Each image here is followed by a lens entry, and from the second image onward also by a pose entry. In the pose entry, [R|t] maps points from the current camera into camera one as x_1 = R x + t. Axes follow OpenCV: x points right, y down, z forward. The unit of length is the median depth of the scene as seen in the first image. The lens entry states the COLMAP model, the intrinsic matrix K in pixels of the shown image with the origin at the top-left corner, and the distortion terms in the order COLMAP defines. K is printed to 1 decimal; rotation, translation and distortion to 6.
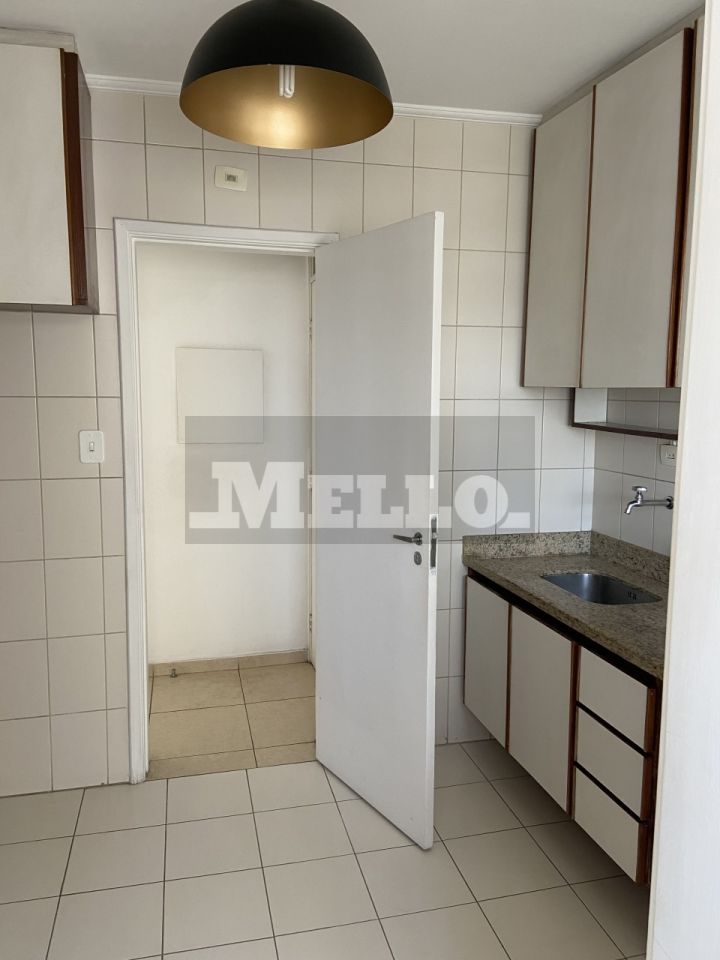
lens RADIAL K [[716.5, 0, 360.0], [0, 716.5, 480.0], [0, 0, 1]] dist [-0.007475, -0.003667]
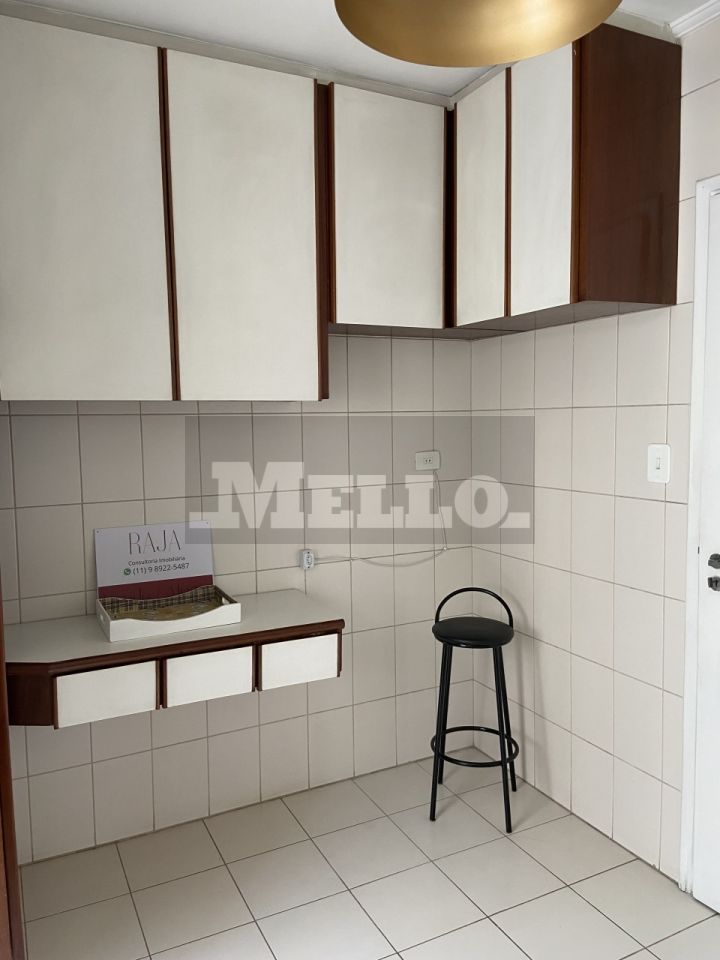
lens RADIAL K [[716.5, 0, 360.0], [0, 716.5, 480.0], [0, 0, 1]] dist [-0.007475, -0.003667]
pose [[0.230159, 0.063546, -0.971076, 0.367976], [-0.094217, 0.994633, 0.042757, -0.029679], [0.968581, 0.081651, 0.234911, 0.465408]]
